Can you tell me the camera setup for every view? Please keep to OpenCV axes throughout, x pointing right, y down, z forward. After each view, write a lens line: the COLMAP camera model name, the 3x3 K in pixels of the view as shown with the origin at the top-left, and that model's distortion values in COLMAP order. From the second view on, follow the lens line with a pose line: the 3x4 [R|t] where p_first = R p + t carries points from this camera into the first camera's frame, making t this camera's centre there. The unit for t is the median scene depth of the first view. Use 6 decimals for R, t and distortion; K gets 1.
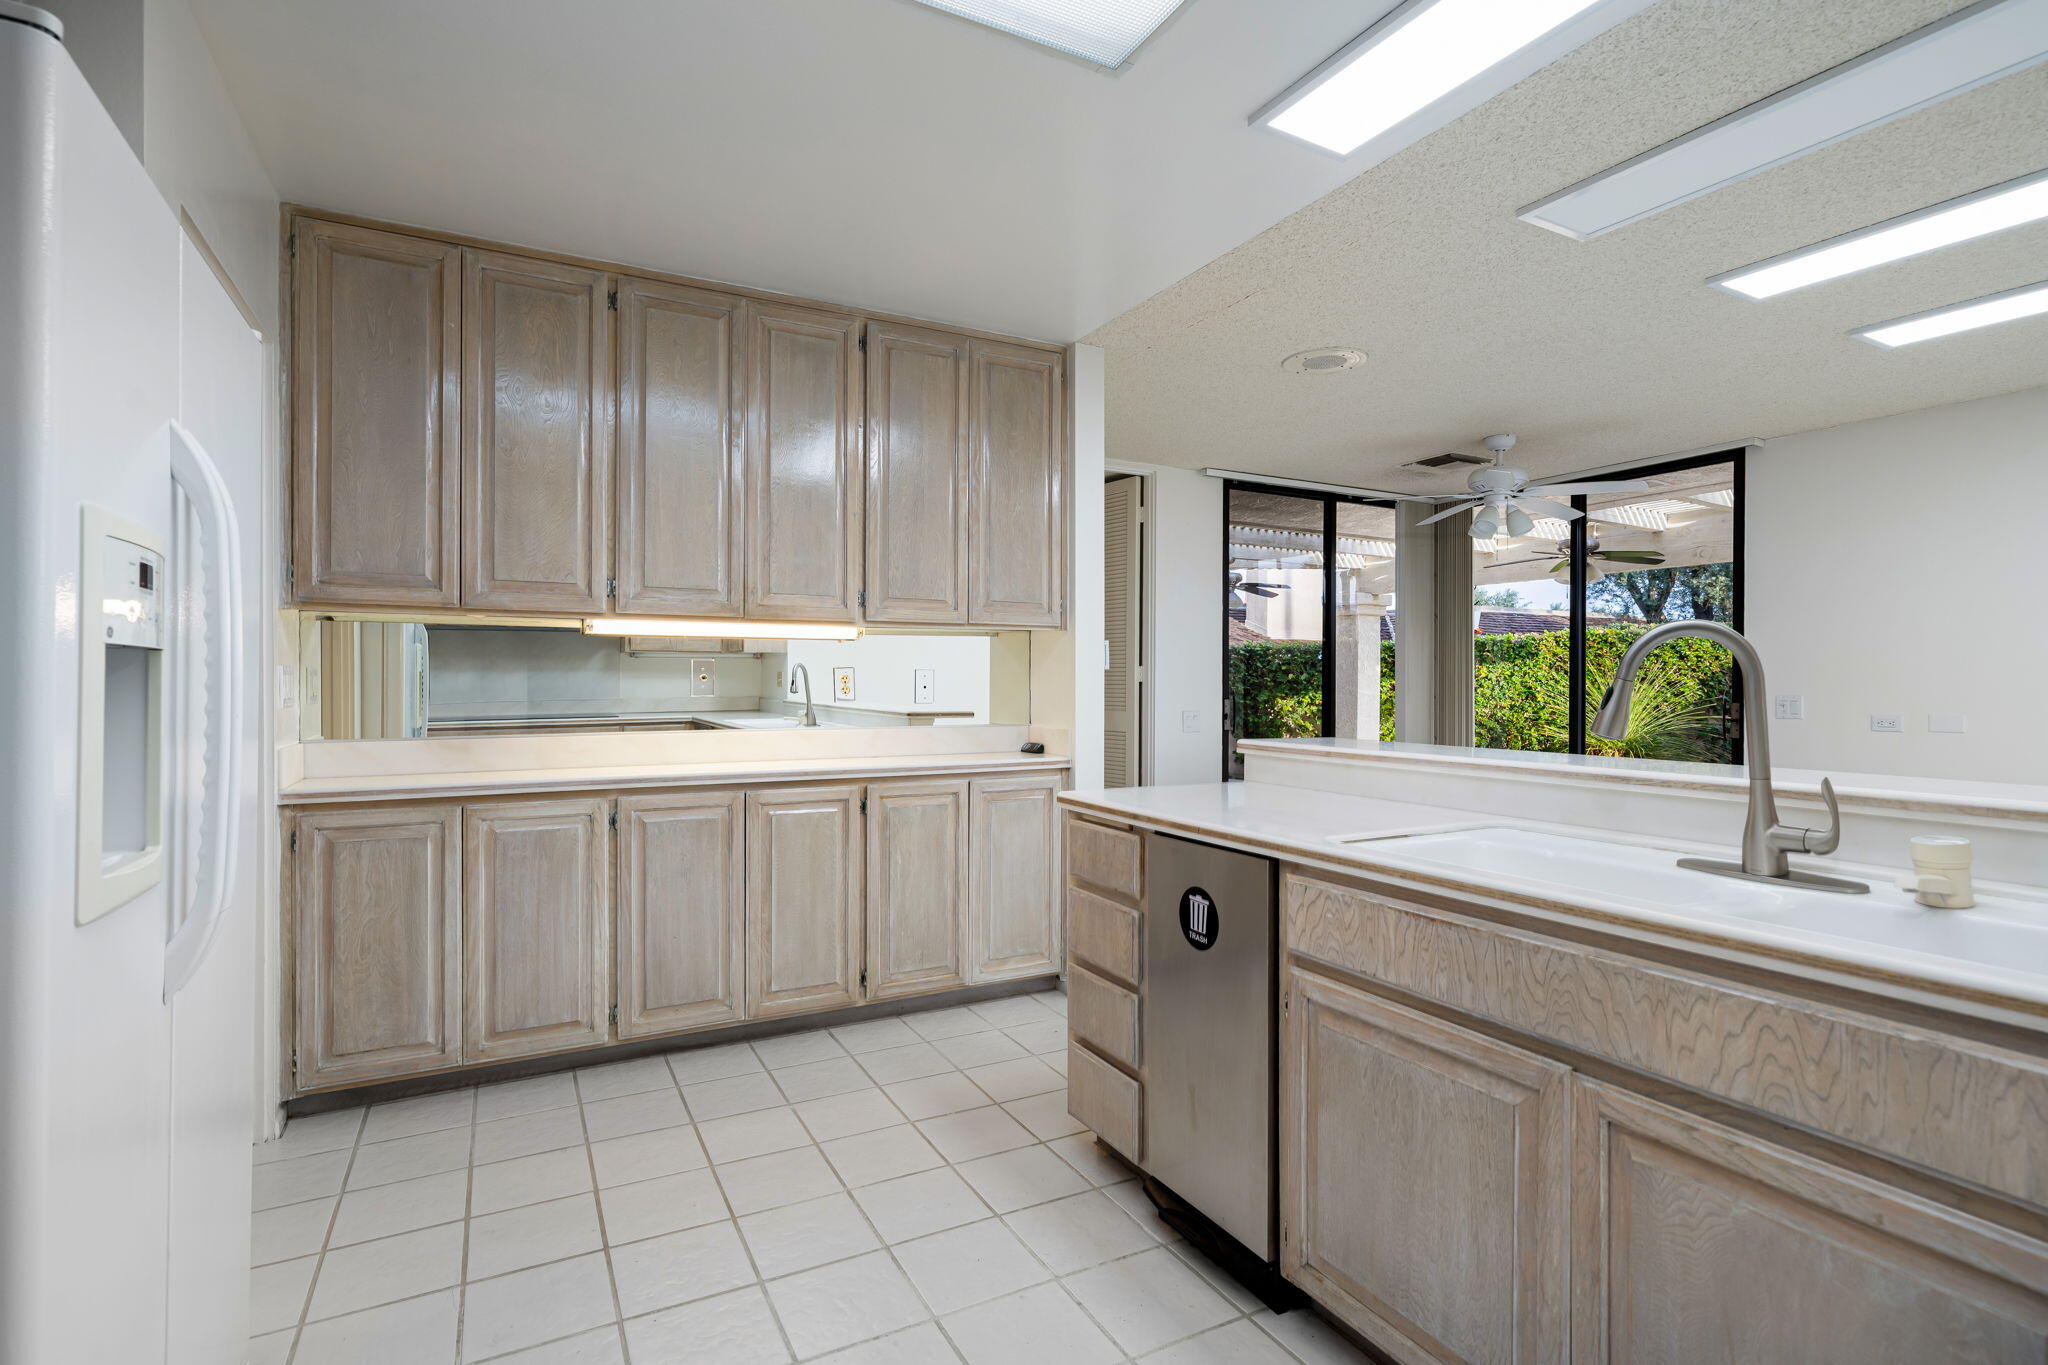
lens RADIAL K [[983.3, 0, 1026.0], [0, 983.3, 682.2], [0, 0, 1]] dist [0.001568, -0.000007]
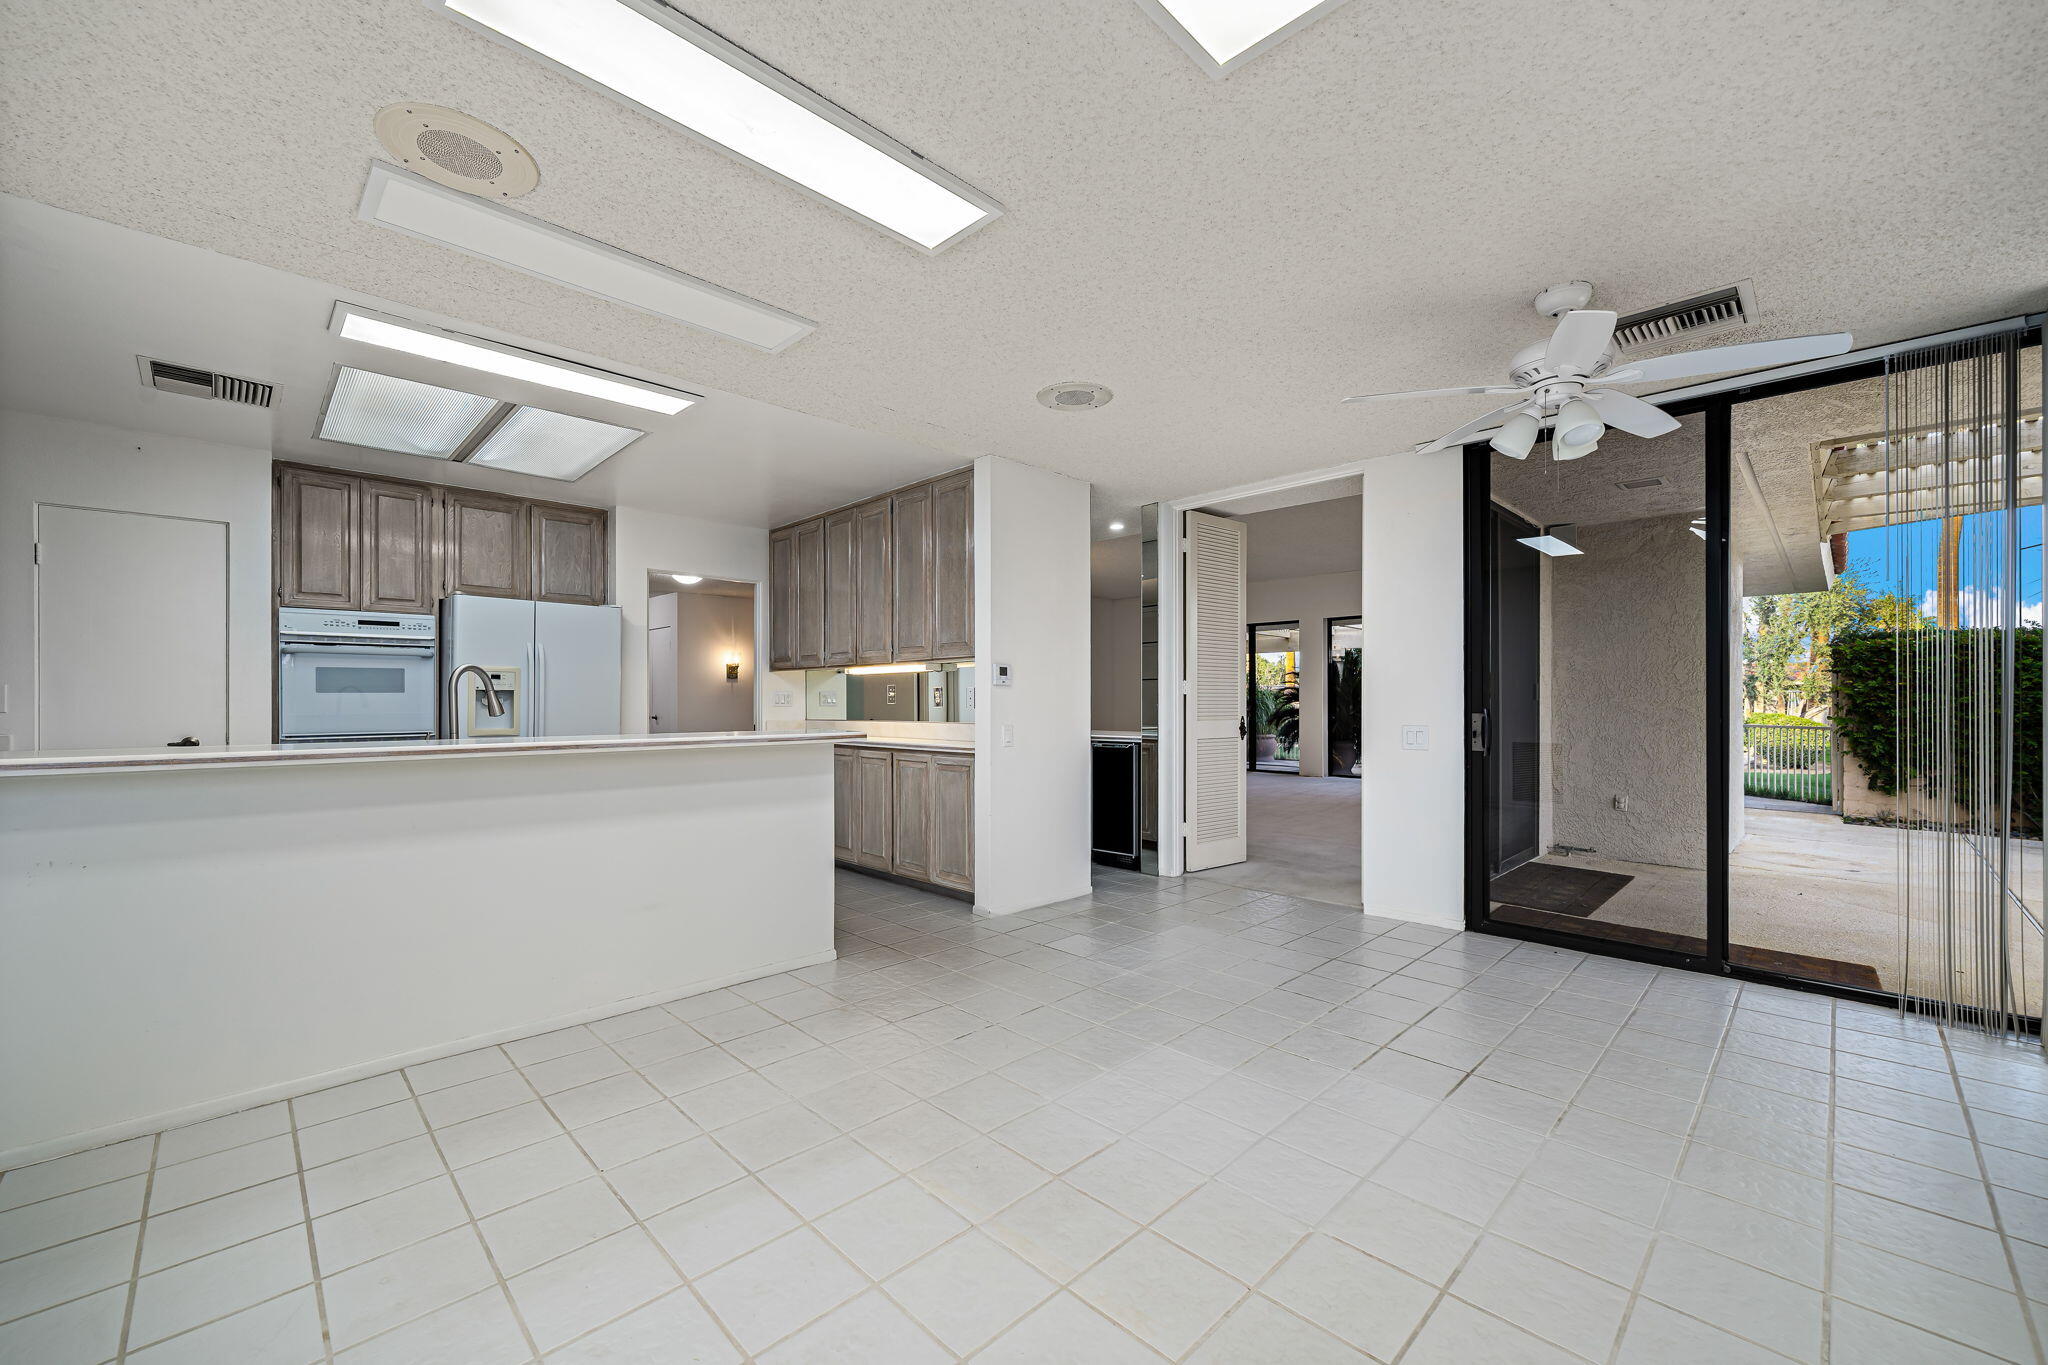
lens RADIAL K [[840.7, 0, 1025.5], [0, 840.7, 692.4], [0, 0, 1]] dist [-0.003072, -0.000008]
pose [[0.271022, -0.011981, -0.962499, 1.435365], [0.003115, 0.999928, -0.011569, 0.013186], [0.962568, 0.000137, 0.271040, 0.842166]]
